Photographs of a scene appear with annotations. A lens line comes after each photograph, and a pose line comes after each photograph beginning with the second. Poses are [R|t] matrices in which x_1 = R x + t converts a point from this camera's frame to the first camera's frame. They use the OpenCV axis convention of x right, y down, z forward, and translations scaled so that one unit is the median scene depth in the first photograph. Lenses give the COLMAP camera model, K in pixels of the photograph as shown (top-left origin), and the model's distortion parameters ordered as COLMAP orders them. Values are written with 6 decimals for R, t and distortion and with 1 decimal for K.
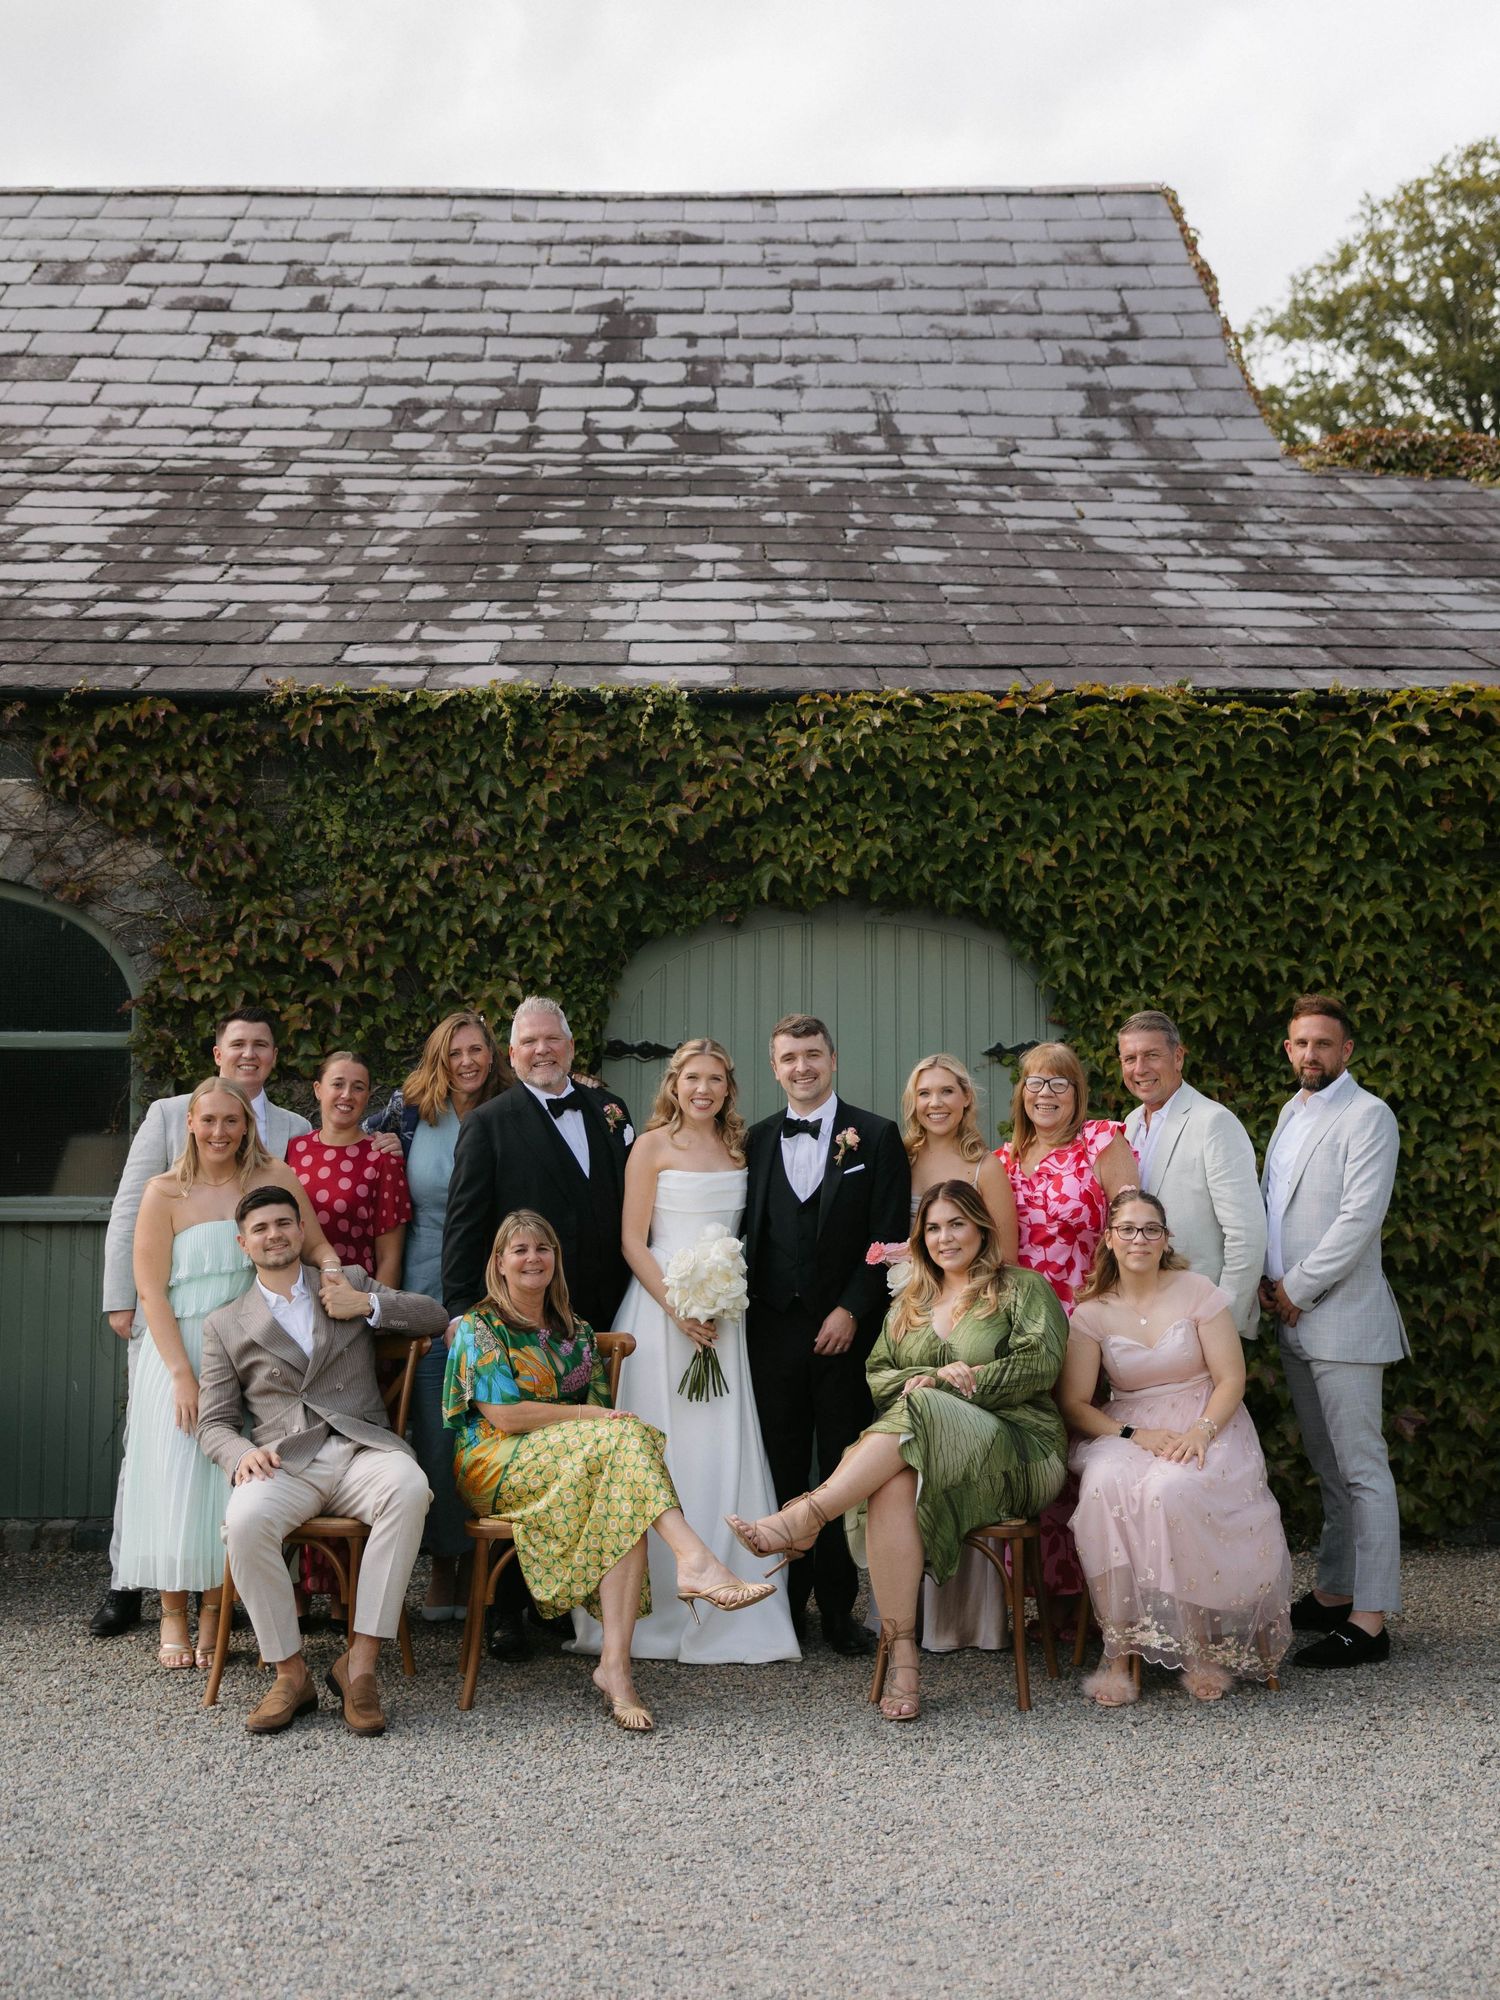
lens RADIAL K [[2464.7, 0, 740.9], [0, 2464.7, 857.8], [0, 0, 1]] dist [-0.001366, 0.007049]
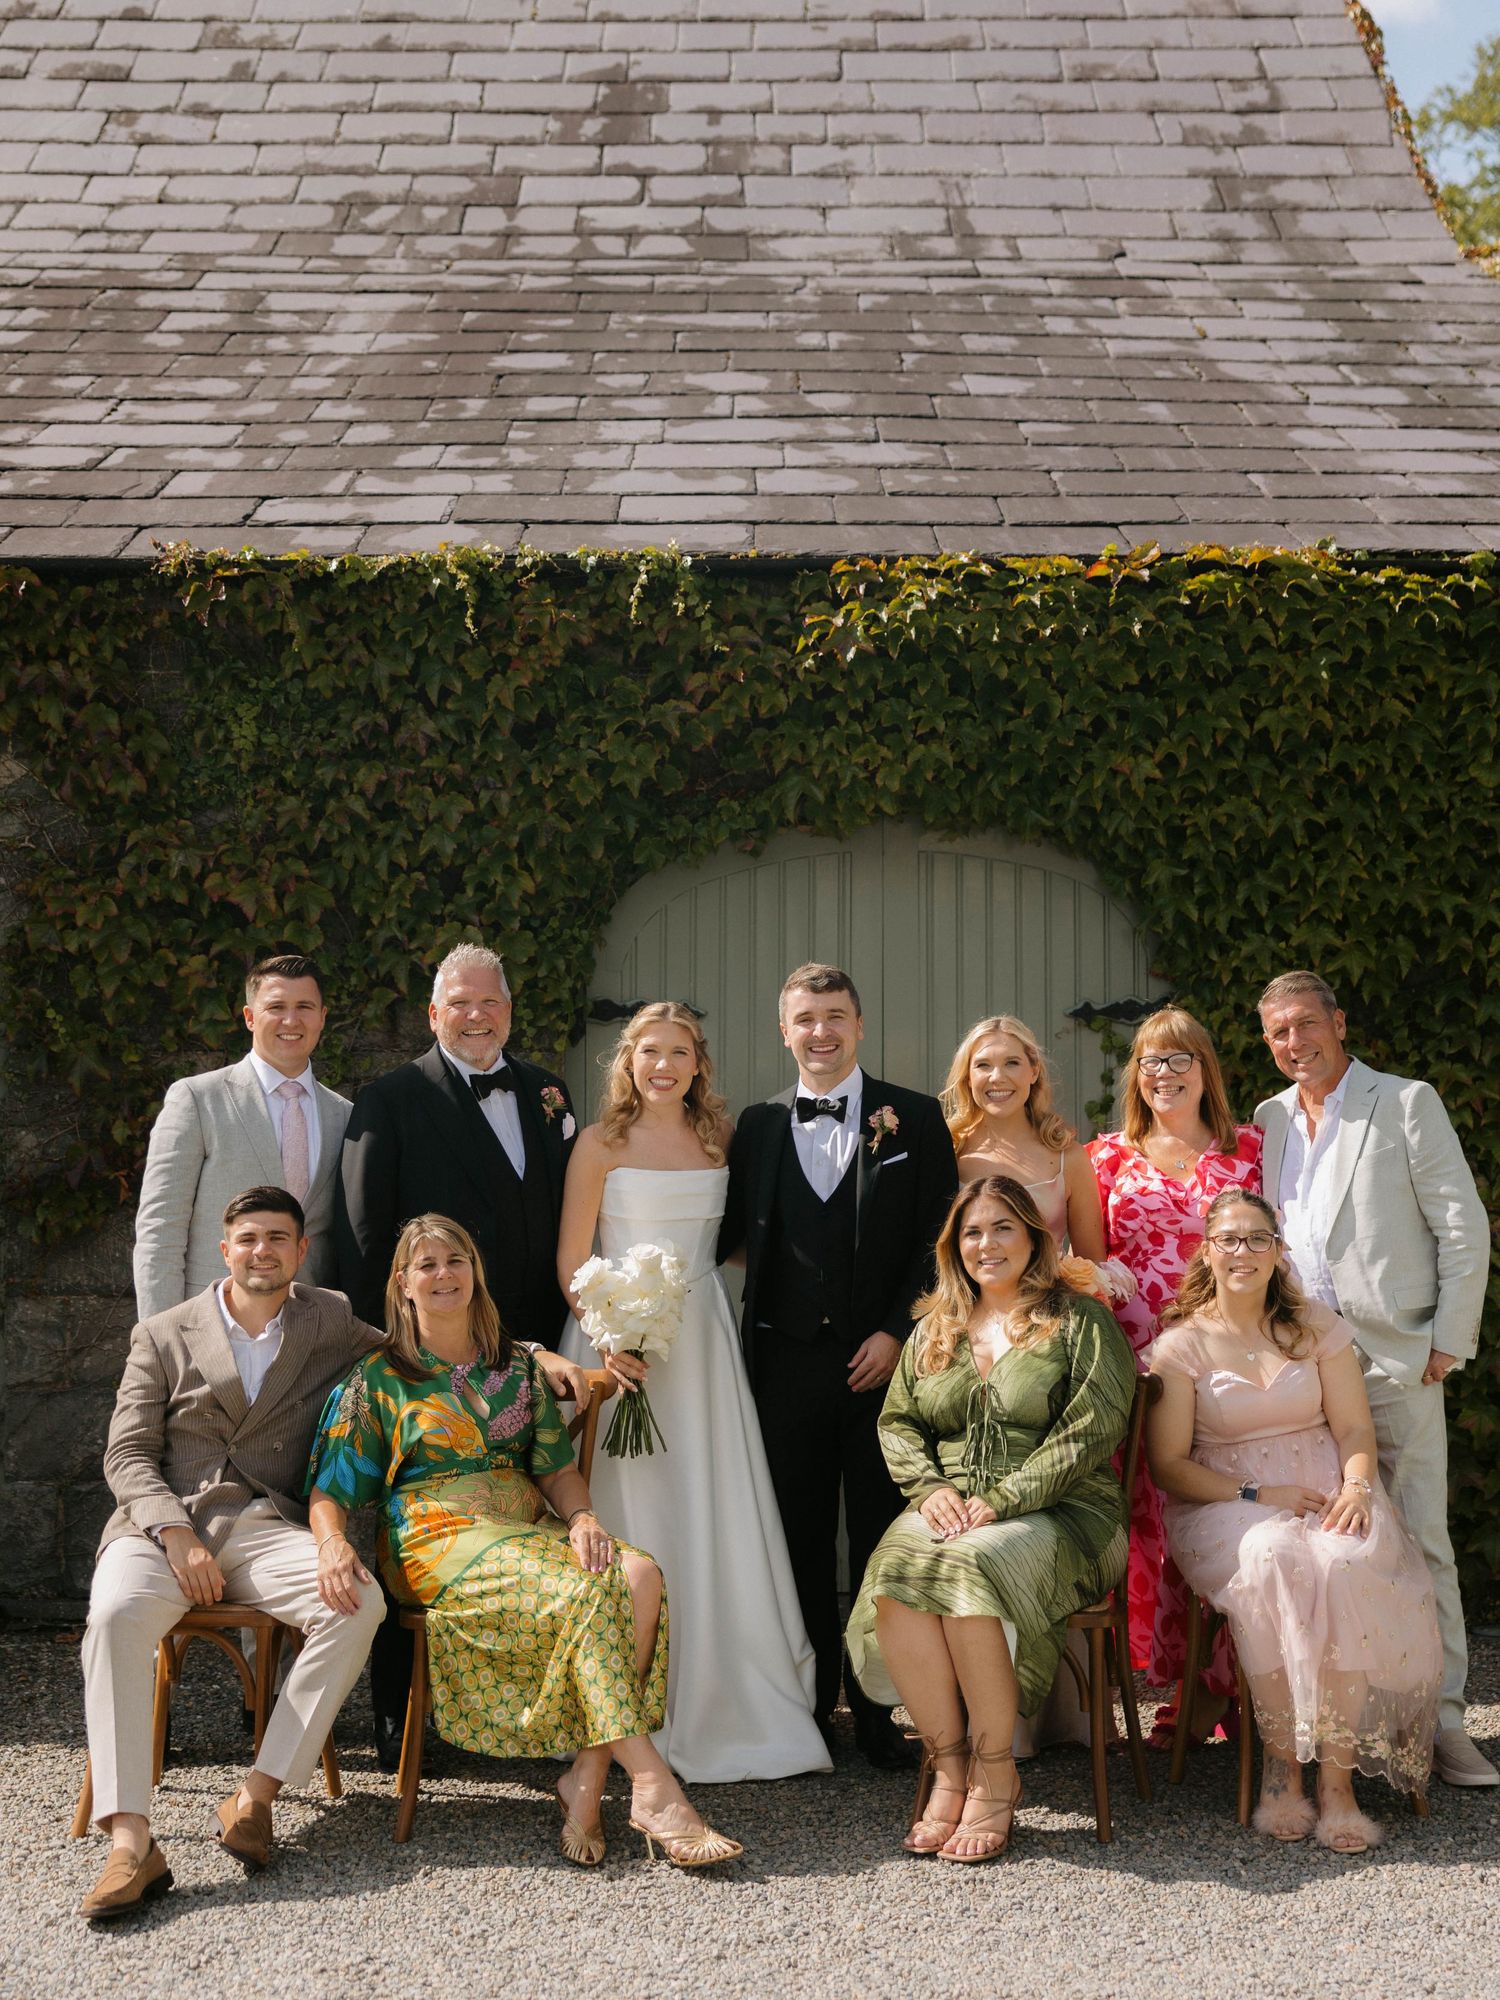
lens RADIAL K [[2994.9, 0, 774.0], [0, 2994.9, 996.8], [0, 0, 1]] dist [0.008524, 0.036840]
pose [[0.999969, -0.002508, -0.007426, 0.010524], [0.003045, 0.997313, 0.073193, 0.002351], [0.007222, -0.073214, 0.997290, 0.036944]]
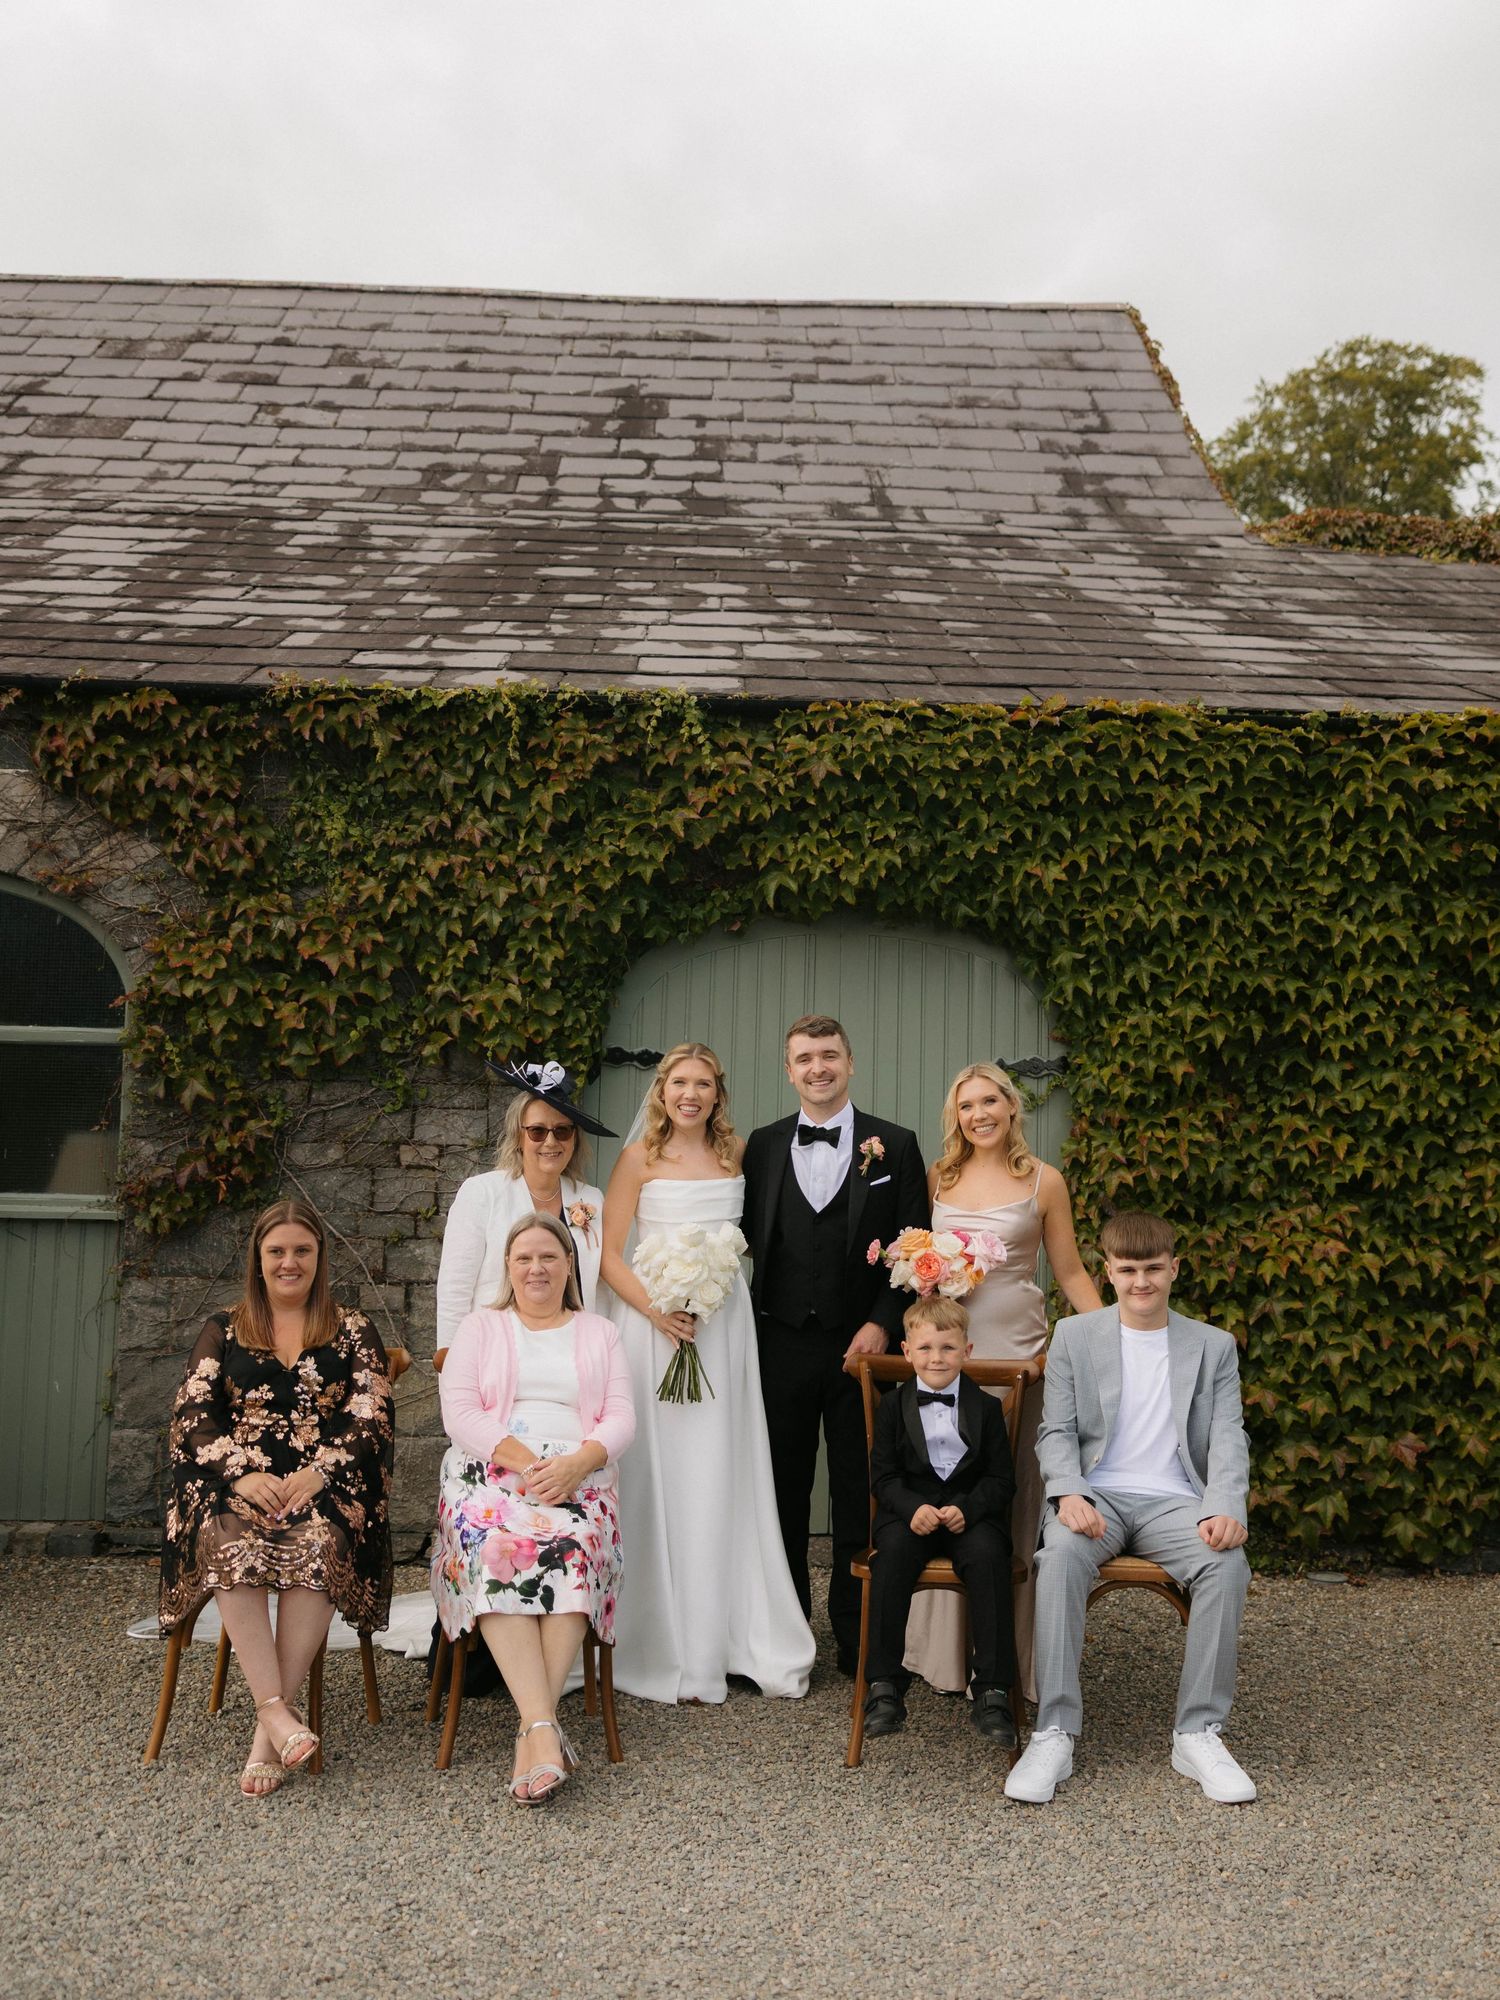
lens RADIAL K [[2057.2, 0, 763.7], [0, 2057.2, 929.8], [0, 0, 1]] dist [-0.003728, 0.014685]
pose [[0.999554, 0.023013, 0.019033, -0.007653], [-0.023055, 0.999732, 0.002006, 0.022053], [-0.018982, -0.002444, 0.999817, 0.161150]]
